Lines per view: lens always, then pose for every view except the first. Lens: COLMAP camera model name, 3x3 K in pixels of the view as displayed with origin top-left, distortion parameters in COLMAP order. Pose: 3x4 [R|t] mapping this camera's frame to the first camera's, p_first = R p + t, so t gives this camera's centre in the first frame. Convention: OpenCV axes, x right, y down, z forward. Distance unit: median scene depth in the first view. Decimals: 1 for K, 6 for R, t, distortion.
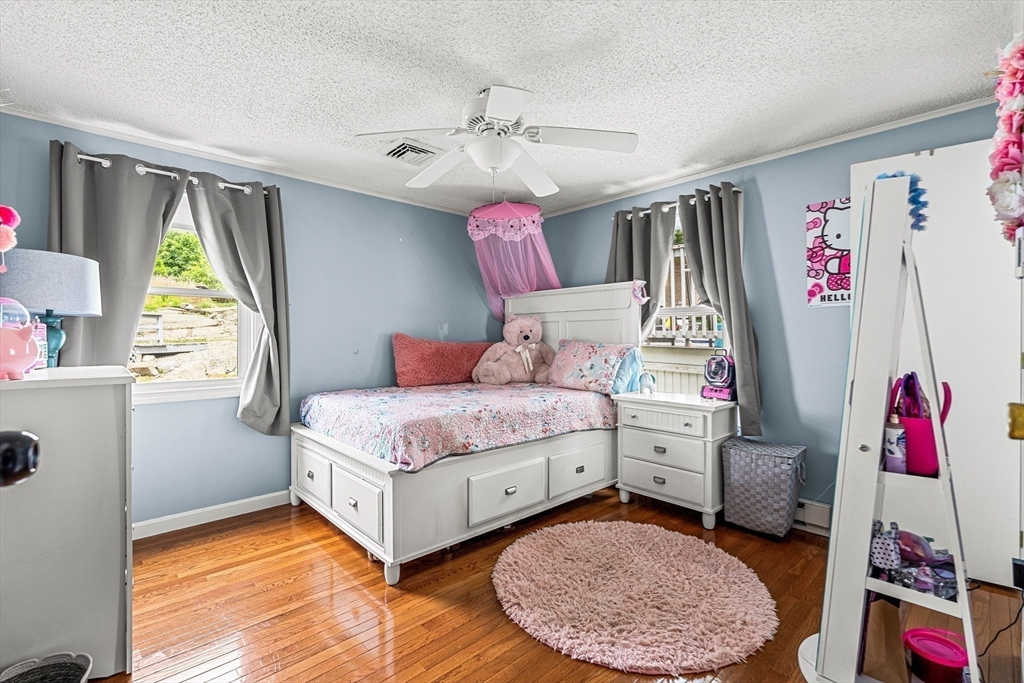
lens RADIAL K [[456.8, 0, 512.7], [0, 456.8, 341.3], [0, 0, 1]] dist [-0.000676, -0.000273]
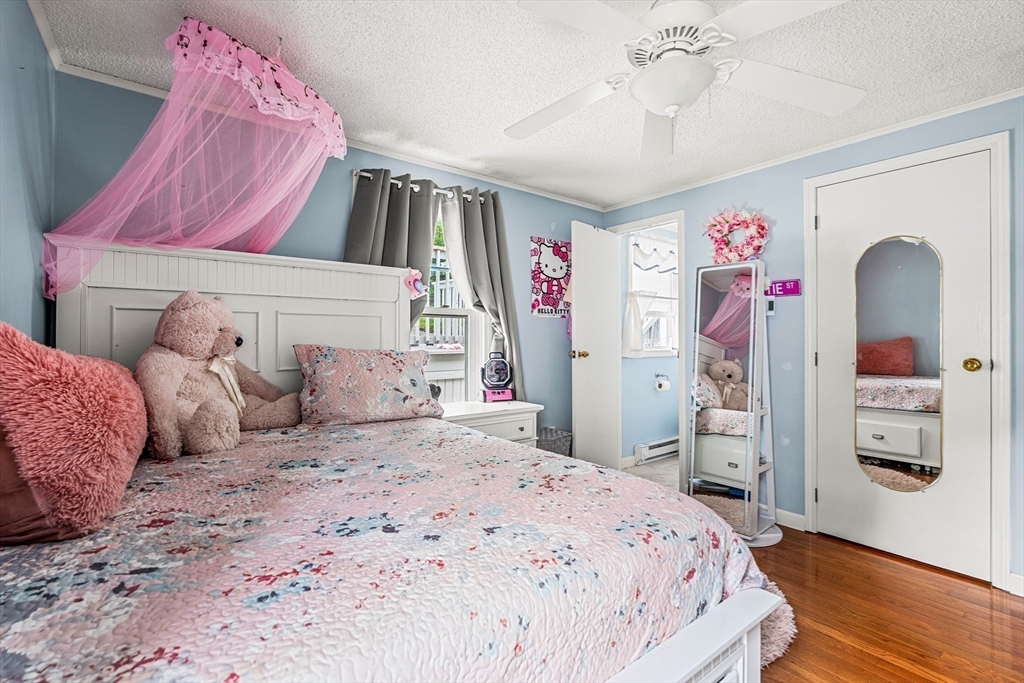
lens RADIAL K [[456.8, 0, 512.7], [0, 456.8, 335.2], [0, 0, 1]] dist [-0.000676, -0.000273]
pose [[0.092132, 0.006425, 0.995726, -0.624741], [0.005414, 0.999961, -0.006953, -0.014896], [-0.995732, 0.006032, 0.092094, 0.944953]]
